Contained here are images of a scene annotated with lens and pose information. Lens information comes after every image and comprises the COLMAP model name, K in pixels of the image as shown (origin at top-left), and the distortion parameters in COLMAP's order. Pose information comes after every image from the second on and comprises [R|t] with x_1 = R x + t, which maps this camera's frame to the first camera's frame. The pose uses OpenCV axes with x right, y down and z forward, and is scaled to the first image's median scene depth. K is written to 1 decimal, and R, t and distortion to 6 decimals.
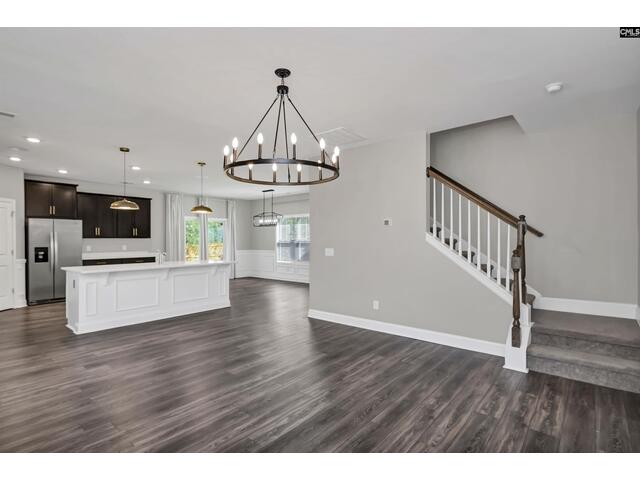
lens RADIAL K [[329.6, 0, 326.8], [0, 329.6, 246.1], [0, 0, 1]] dist [0.007324, -0.005217]
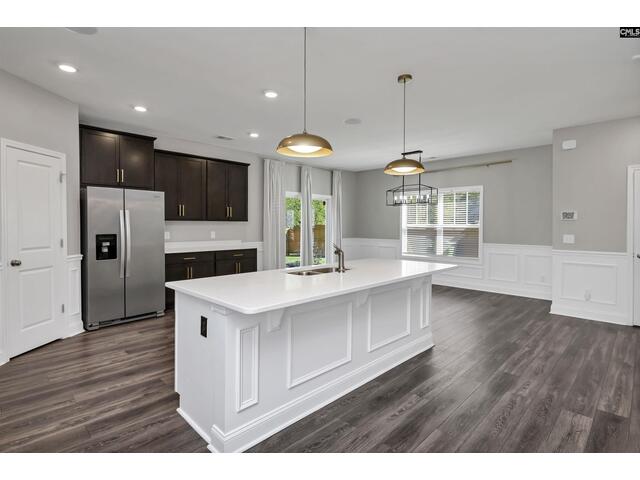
lens RADIAL K [[329.6, 0, 328.4], [0, 329.6, 234.7], [0, 0, 1]] dist [0.007324, -0.005217]
pose [[0.997333, 0.007981, -0.072551, -0.416515], [-0.007370, 0.999935, 0.008690, -0.004584], [0.072615, -0.008132, 0.997327, 0.429033]]
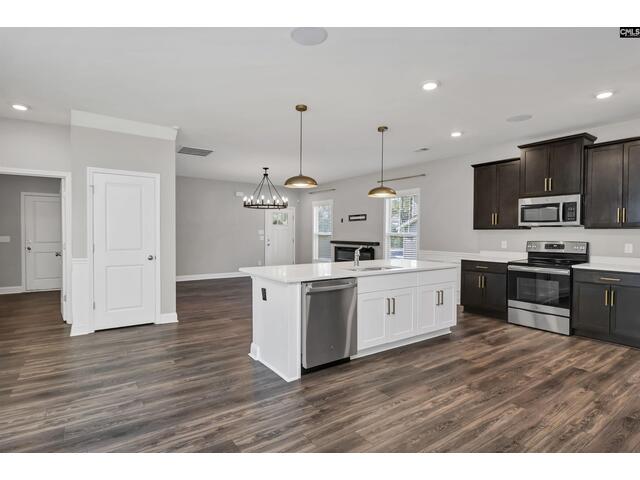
lens RADIAL K [[329.6, 0, 312.4], [0, 329.6, 239.7], [0, 0, 1]] dist [0.007324, -0.005217]
pose [[-0.959385, -0.009717, 0.281933, -0.519499], [0.002281, 0.999107, 0.042198, -0.025124], [-0.282091, 0.041127, -0.958506, 1.444791]]
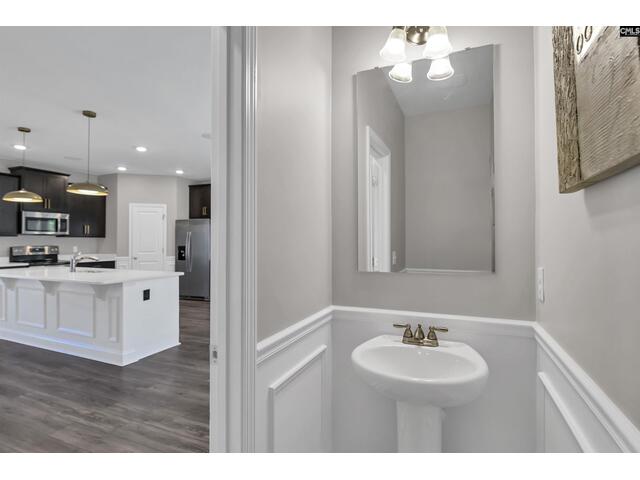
lens RADIAL K [[337.5, 0, 310.8], [0, 337.5, 239.4], [0, 0, 1]] dist [-0.011499, -0.002327]
pose [[0.255837, -0.010058, -0.966668, 0.277197], [-0.018754, 0.999706, -0.015365, -0.010062], [0.966538, 0.022060, 0.255573, 1.111329]]
